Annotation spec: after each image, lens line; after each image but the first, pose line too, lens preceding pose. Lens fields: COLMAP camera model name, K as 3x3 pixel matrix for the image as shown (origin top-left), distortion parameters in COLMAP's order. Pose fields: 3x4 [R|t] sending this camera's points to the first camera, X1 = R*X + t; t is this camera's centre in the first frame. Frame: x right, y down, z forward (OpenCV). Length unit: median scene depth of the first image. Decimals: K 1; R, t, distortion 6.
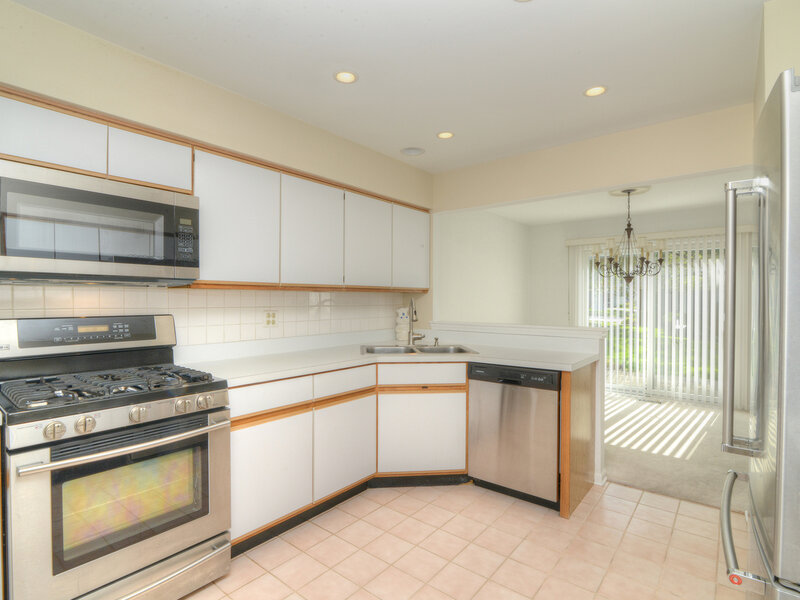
lens RADIAL K [[414.8, 0, 403.4], [0, 414.8, 299.9], [0, 0, 1]] dist [-0.005670, 0.000303]
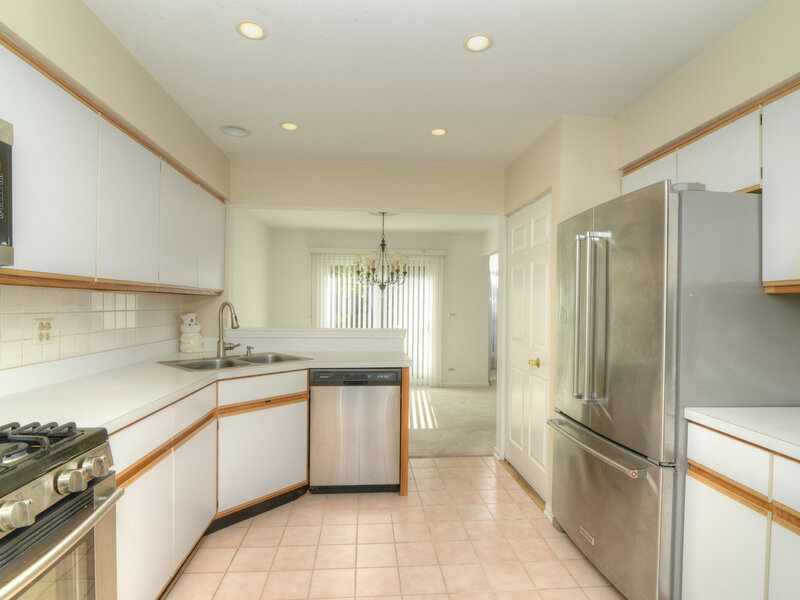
lens RADIAL K [[414.8, 0, 416.1], [0, 414.8, 307.7], [0, 0, 1]] dist [-0.005670, 0.000303]
pose [[0.729088, 0.001195, 0.684419, -0.319018], [-0.008286, 0.999941, 0.007081, -0.000709], [-0.684370, -0.010834, 0.729054, 0.127891]]
